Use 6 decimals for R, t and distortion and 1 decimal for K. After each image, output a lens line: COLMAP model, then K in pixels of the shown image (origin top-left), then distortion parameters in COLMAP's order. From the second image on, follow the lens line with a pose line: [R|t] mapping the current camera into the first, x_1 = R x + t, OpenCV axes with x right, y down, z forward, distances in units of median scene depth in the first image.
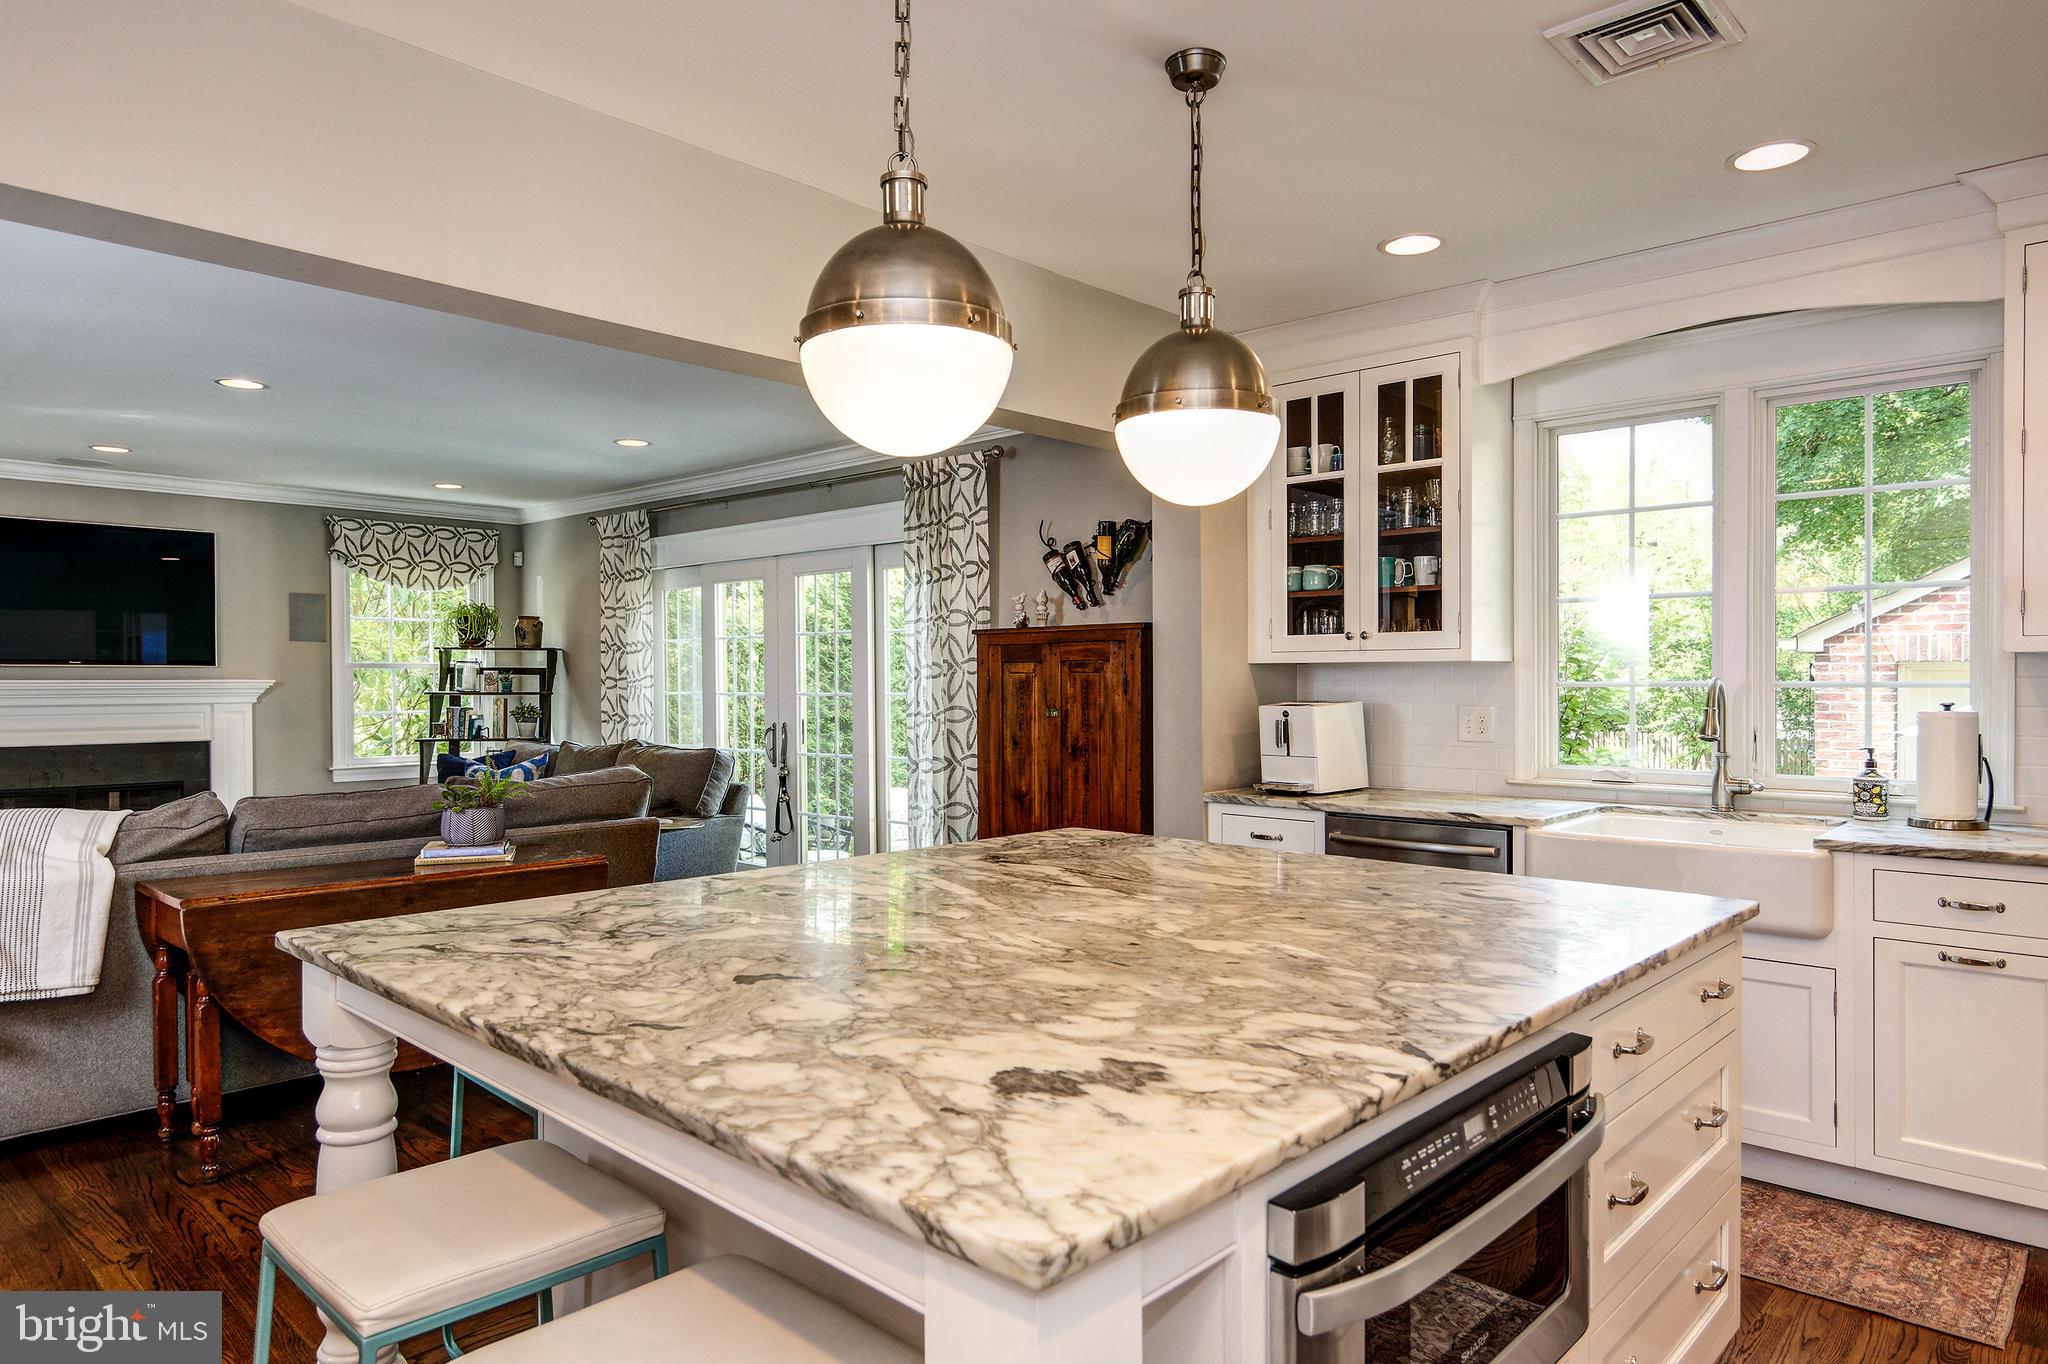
lens RADIAL K [[1314.8, 0, 1002.2], [0, 1314.8, 683.3], [0, 0, 1]] dist [-0.005798, -0.000848]
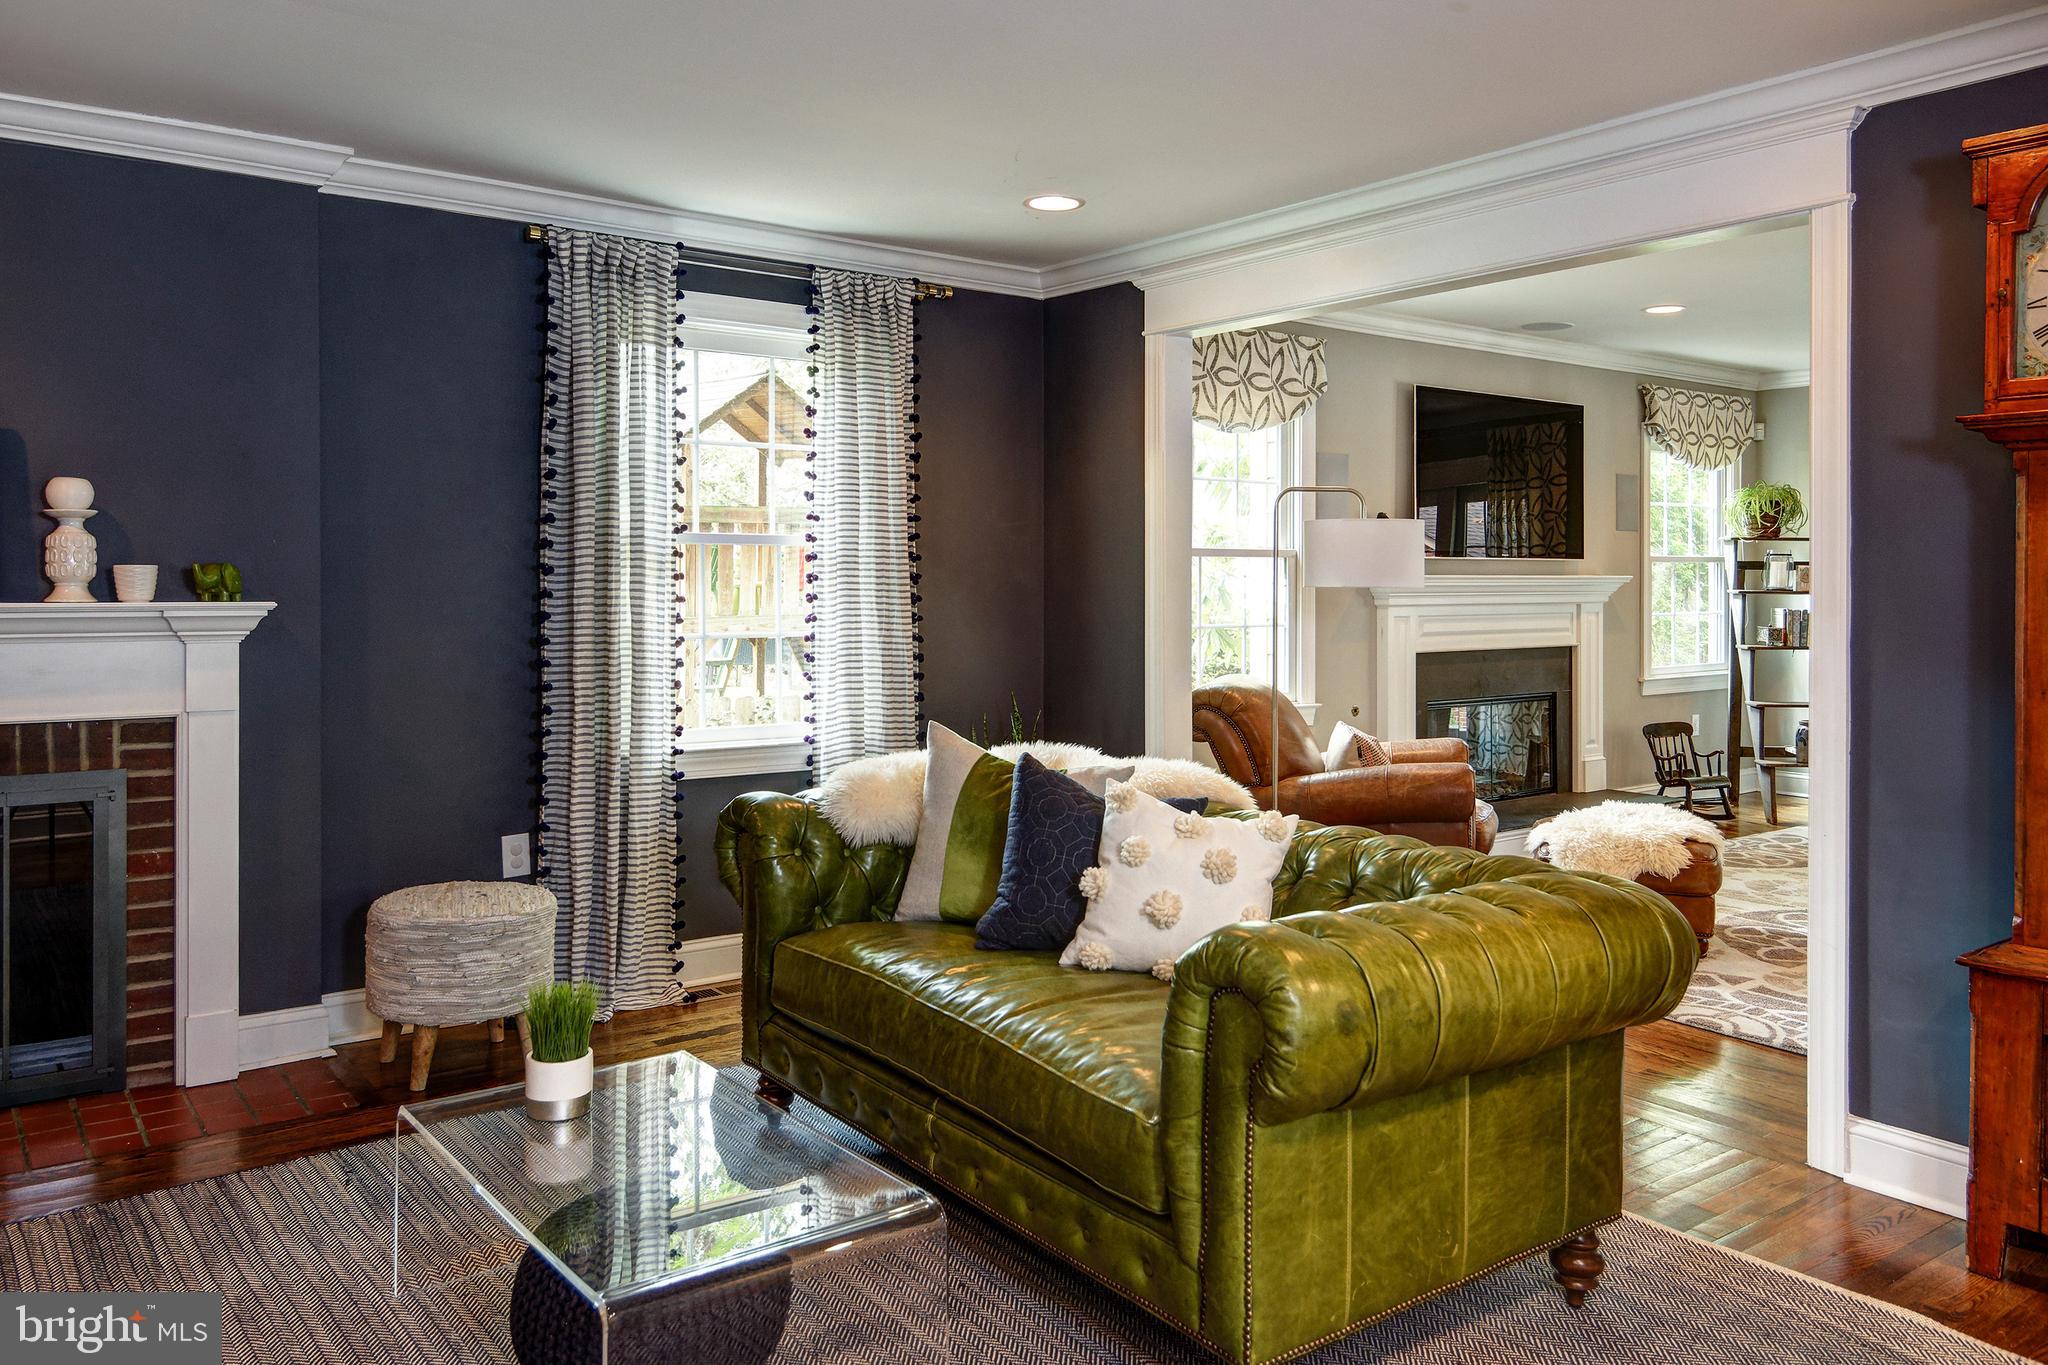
lens RADIAL K [[1523.0, 0, 953.5], [0, 1523.0, 586.2], [0, 0, 1]] dist [0.016418, -0.000423]
pose [[0.977897, 0.005247, -0.209019, -0.754566], [-0.004726, 0.999984, 0.002988, 0.003369], [0.209032, -0.001934, 0.977907, -0.067794]]
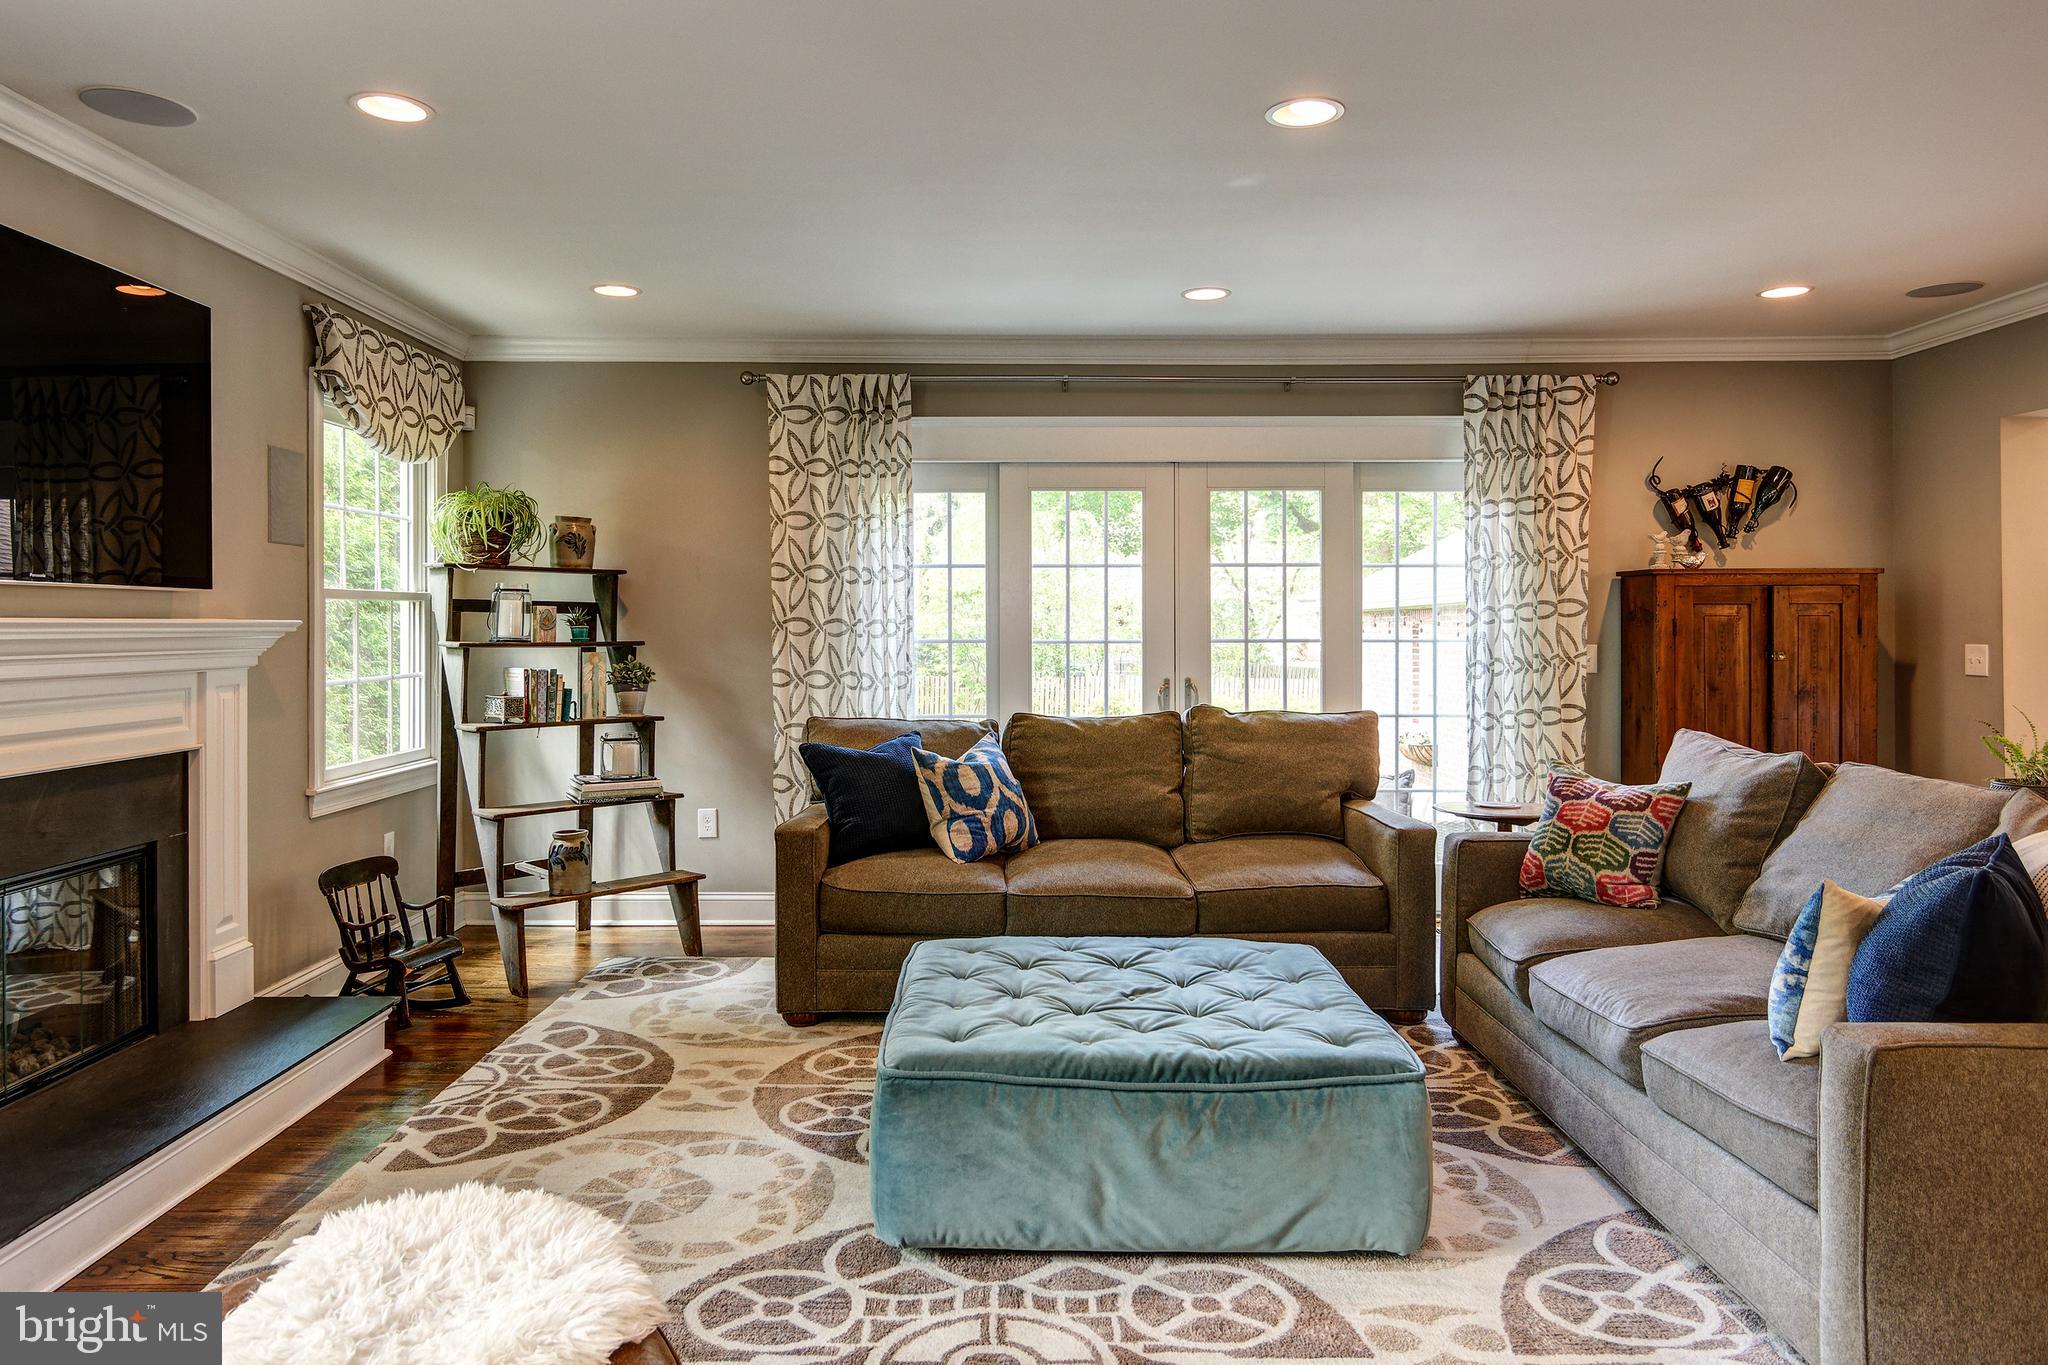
lens RADIAL K [[1382.8, 0, 1104.2], [0, 1382.8, 619.3], [0, 0, 1]] dist [0.011249, -0.007249]
pose [[0.711339, 0.004764, 0.702833, -0.684652], [0.000665, 0.999972, -0.007452, 0.001236], [-0.702849, 0.005768, 0.711316, 0.399126]]
